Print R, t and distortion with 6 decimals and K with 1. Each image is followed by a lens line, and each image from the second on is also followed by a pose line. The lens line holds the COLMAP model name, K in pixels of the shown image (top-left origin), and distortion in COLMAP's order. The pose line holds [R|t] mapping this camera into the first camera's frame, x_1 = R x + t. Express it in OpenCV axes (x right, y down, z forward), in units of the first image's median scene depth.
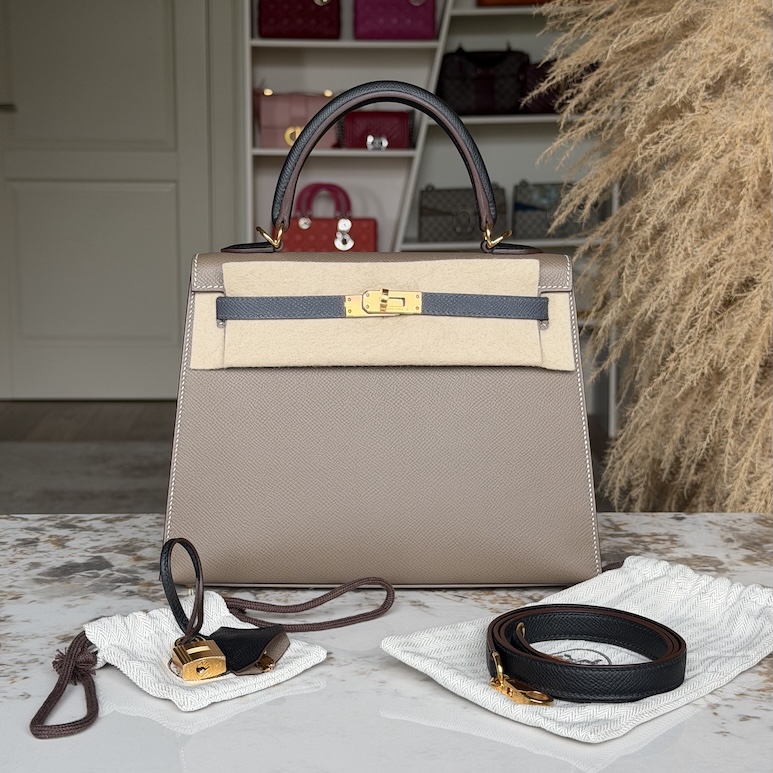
lens RADIAL K [[1455.9, 0, 383.6], [0, 1455.9, 369.0], [0, 0, 1]] dist [0.140367, -0.110982]
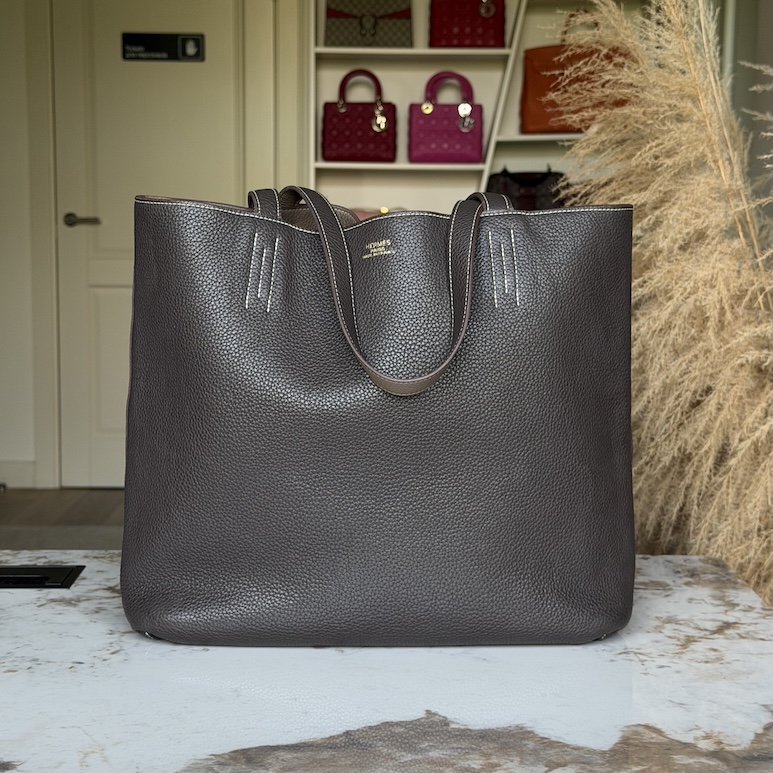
lens RADIAL K [[1401.0, 0, 401.5], [0, 1401.0, 391.0], [0, 0, 1]] dist [0.142290, -0.135715]
pose [[0.999714, 0.007772, -0.022619, -0.000845], [-0.008936, 0.998617, -0.051812, 0.012226], [0.022185, 0.051999, 0.998401, -0.293636]]
